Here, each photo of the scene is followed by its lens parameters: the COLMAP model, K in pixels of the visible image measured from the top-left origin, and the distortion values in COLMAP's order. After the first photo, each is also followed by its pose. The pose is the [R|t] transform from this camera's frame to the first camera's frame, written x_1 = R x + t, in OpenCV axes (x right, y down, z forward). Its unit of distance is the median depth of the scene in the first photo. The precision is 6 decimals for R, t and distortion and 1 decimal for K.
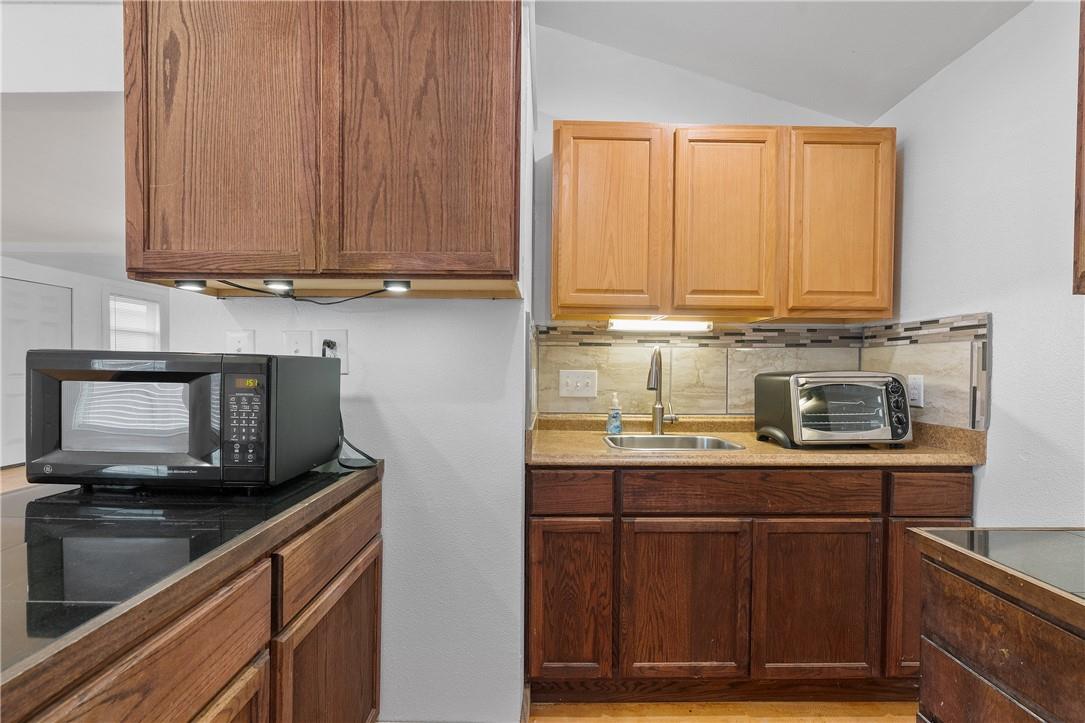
lens RADIAL K [[500.9, 0, 544.6], [0, 500.9, 377.0], [0, 0, 1]] dist [-0.010329, 0.003501]
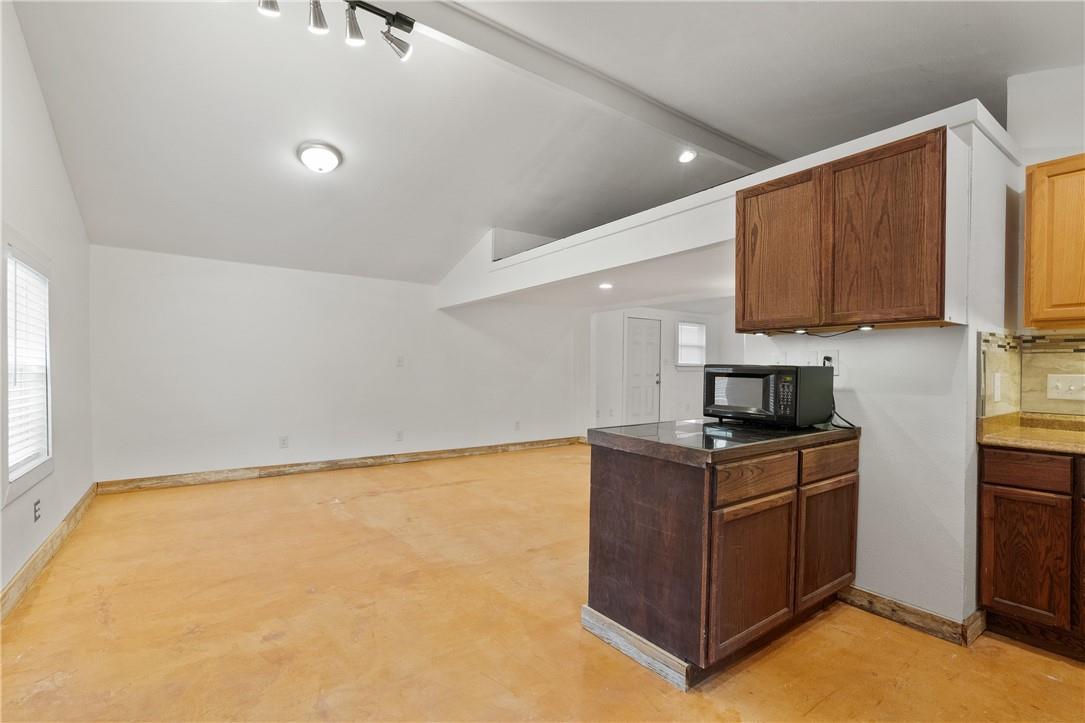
lens RADIAL K [[500.9, 0, 548.0], [0, 500.9, 372.4], [0, 0, 1]] dist [-0.010329, 0.003501]
pose [[0.593298, 0.003344, -0.804976, 0.354566], [-0.016822, 0.999825, -0.008245, 0.012298], [0.804807, 0.018433, 0.593250, -0.739252]]
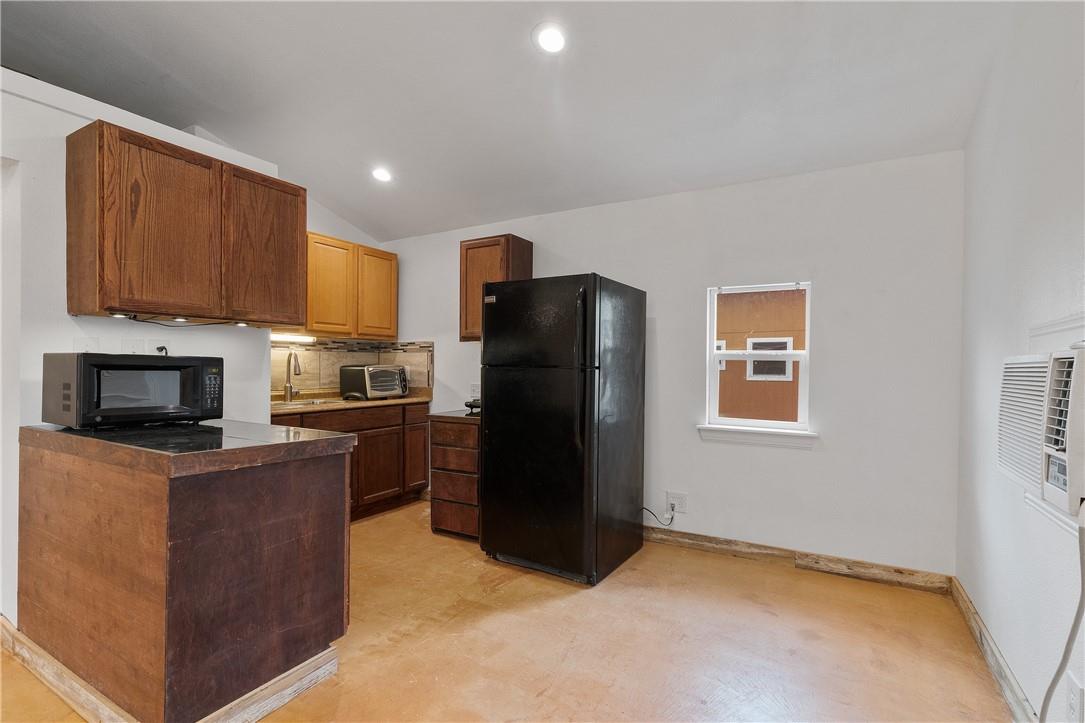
lens RADIAL K [[500.9, 0, 547.1], [0, 500.9, 371.5], [0, 0, 1]] dist [-0.010329, 0.003501]
pose [[0.500706, -0.013686, 0.865509, -1.074354], [0.011555, 0.999892, 0.009127, 0.008437], [-0.865540, 0.005431, 0.500810, -0.824524]]
